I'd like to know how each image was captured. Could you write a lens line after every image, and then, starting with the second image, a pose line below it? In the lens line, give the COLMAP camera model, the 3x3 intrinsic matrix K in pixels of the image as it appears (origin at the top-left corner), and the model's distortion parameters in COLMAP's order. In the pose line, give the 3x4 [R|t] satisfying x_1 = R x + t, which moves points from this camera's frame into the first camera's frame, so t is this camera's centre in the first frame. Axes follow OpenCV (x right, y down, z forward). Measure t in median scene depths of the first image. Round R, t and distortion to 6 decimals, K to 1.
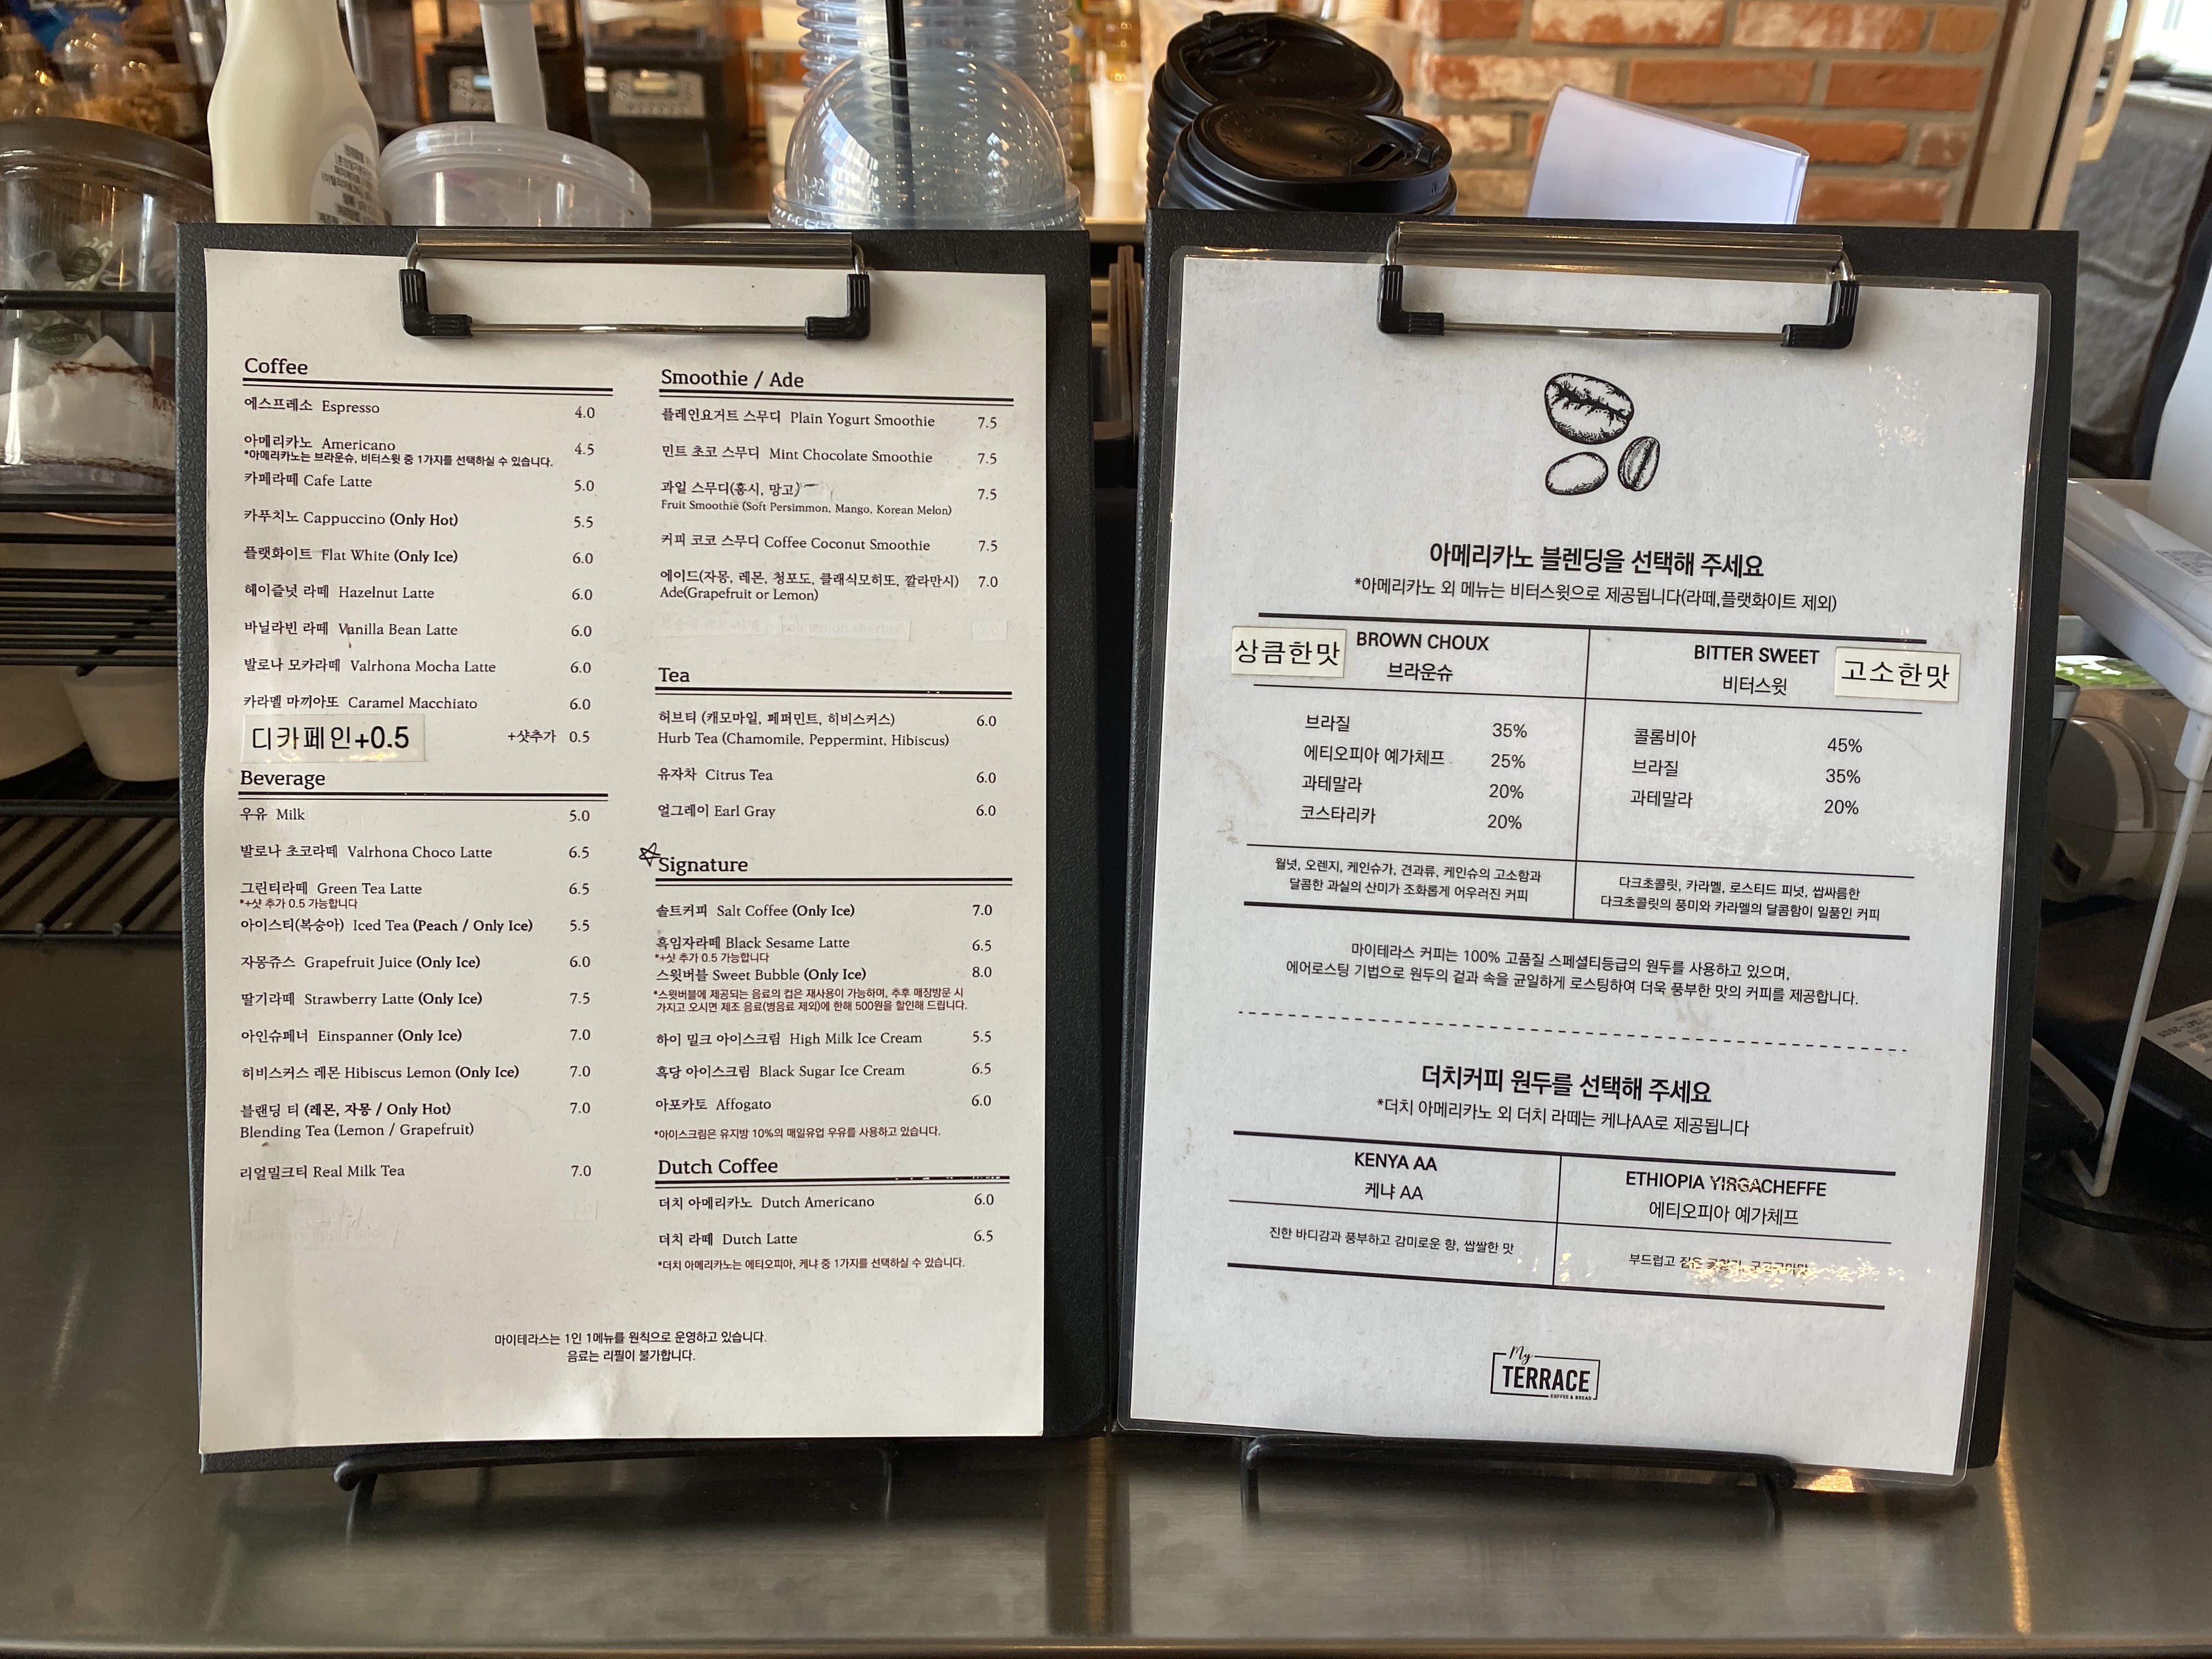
lens RADIAL K [[1647.3, 0, 1106.0], [0, 1647.3, 829.5], [0, 0, 1]] dist [-0.010686, -0.009451]
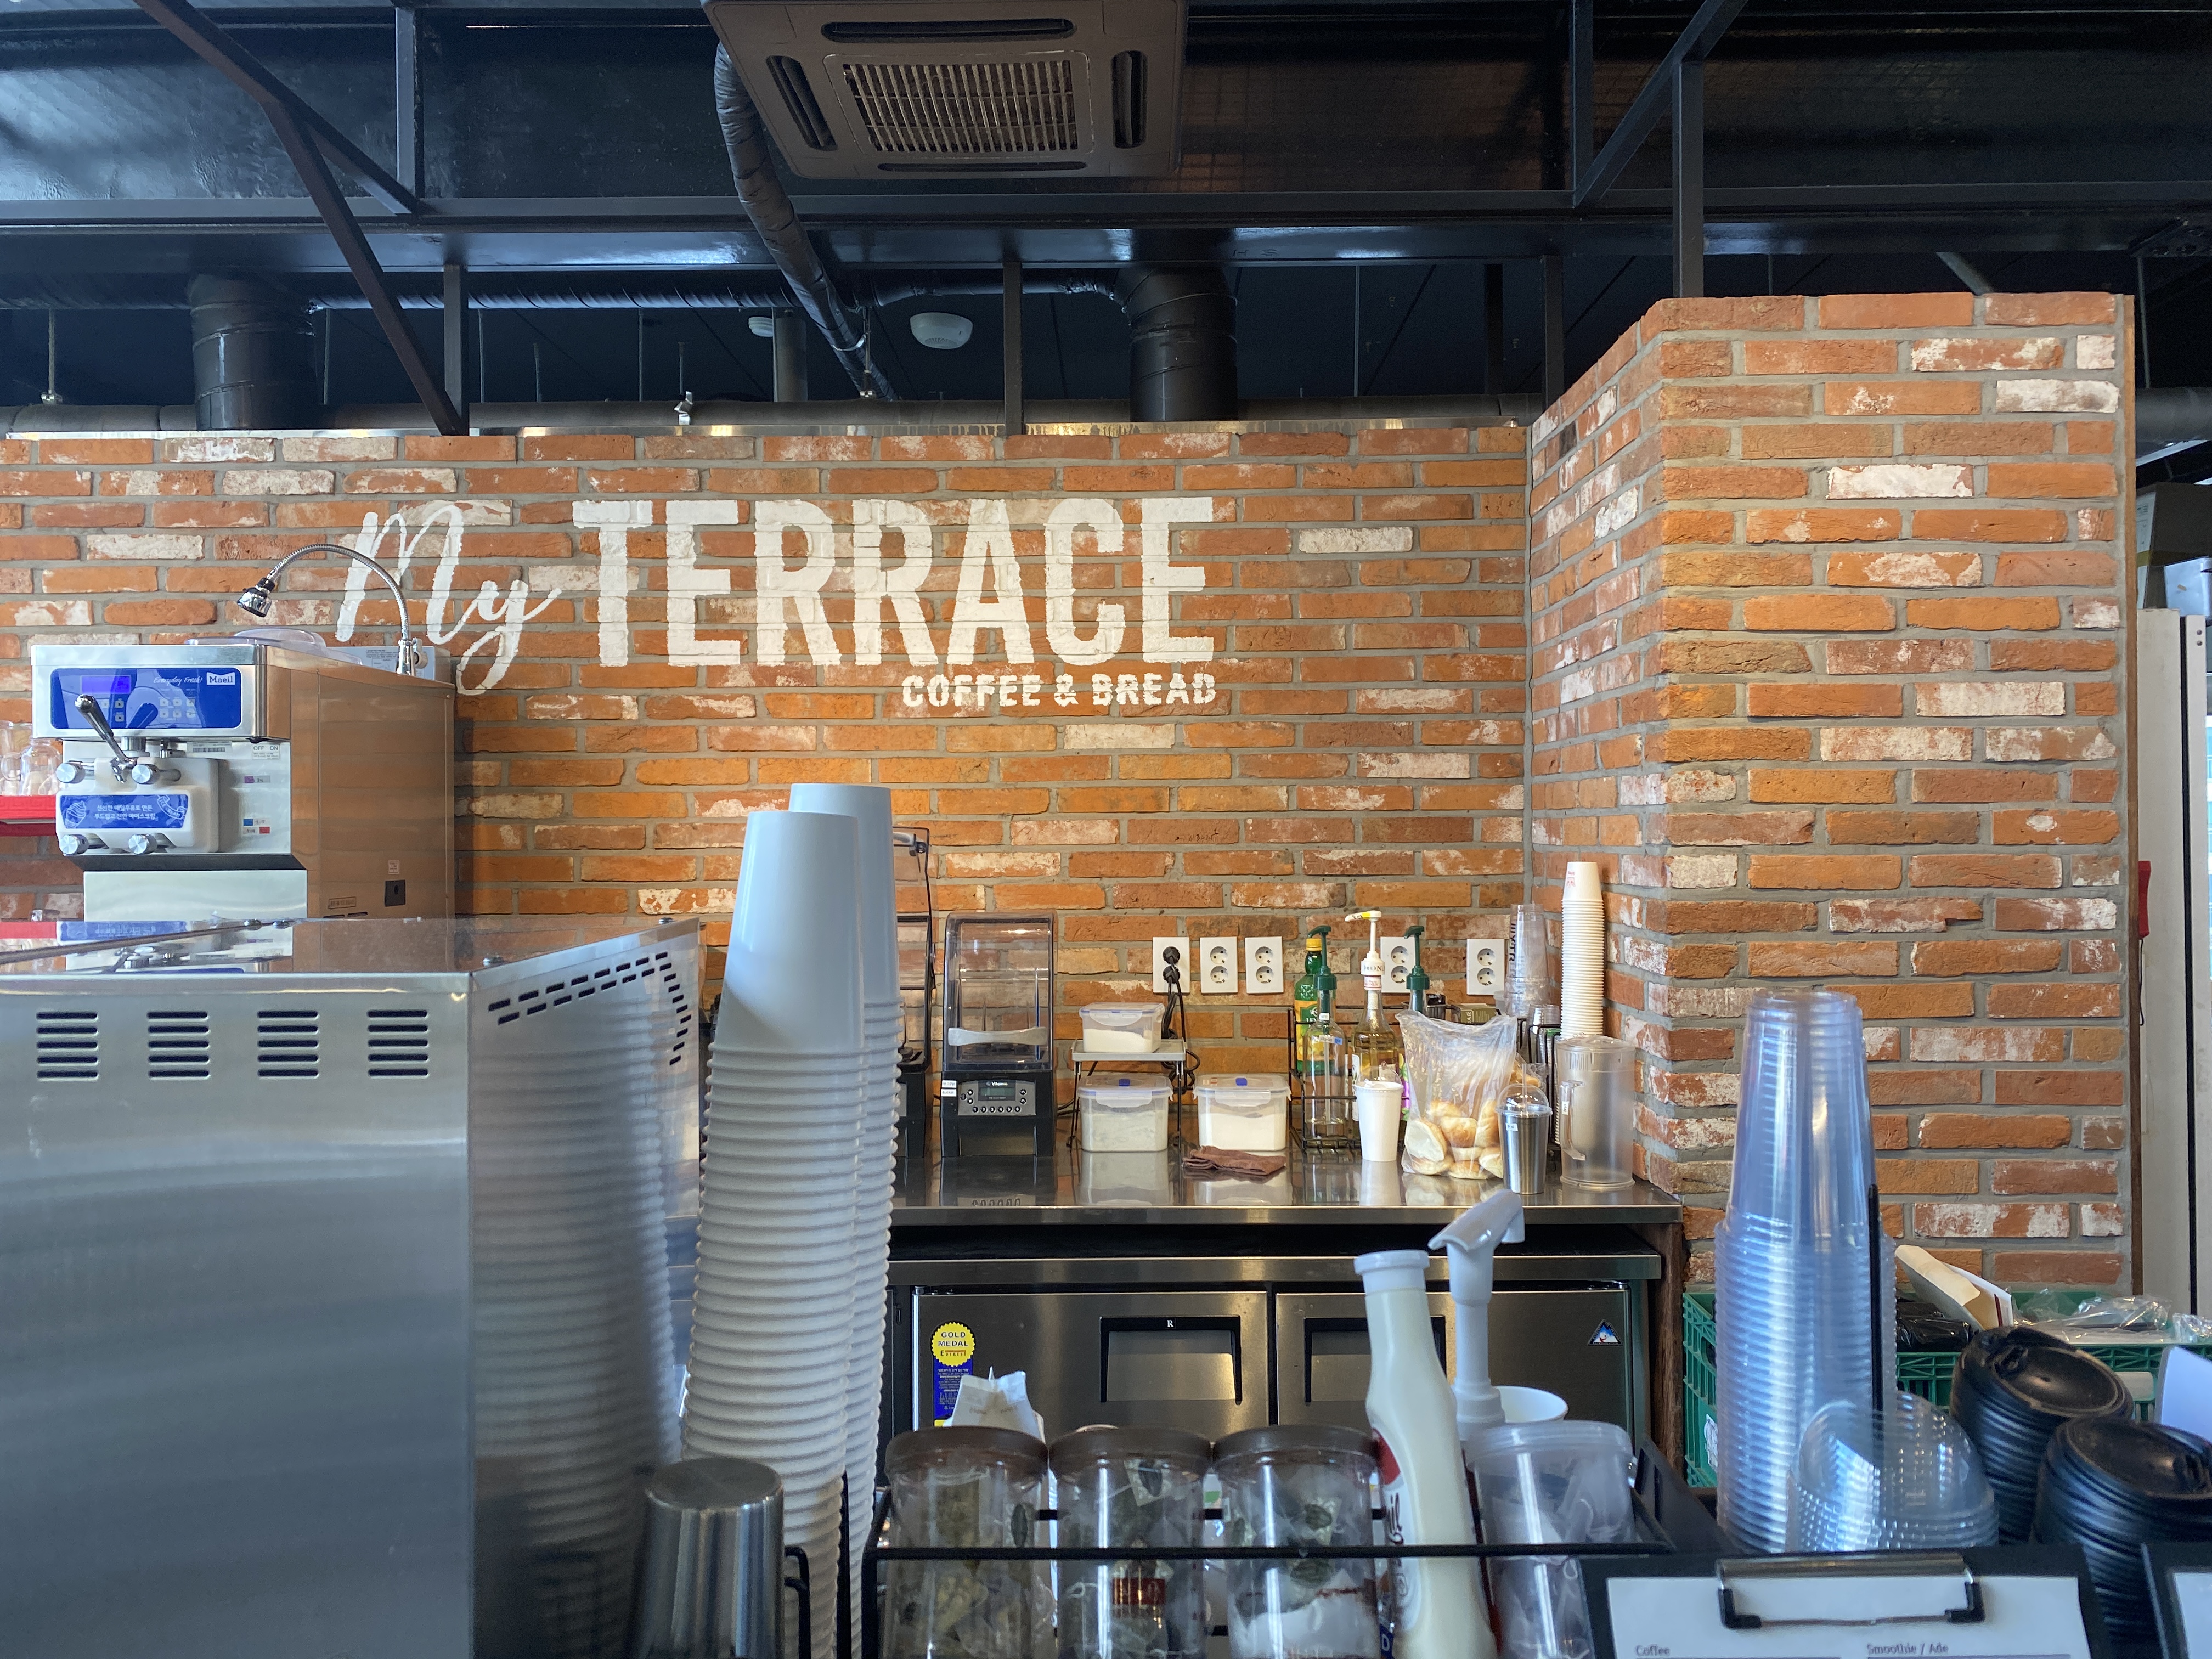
lens RADIAL K [[1647.3, 0, 1106.0], [0, 1647.3, 829.5], [0, 0, 1]] dist [-0.010686, -0.009451]
pose [[0.999667, -0.019064, -0.017378, -0.193293], [0.008256, 0.874693, -0.484607, -0.039496], [0.024439, 0.484303, 0.874559, -0.170433]]
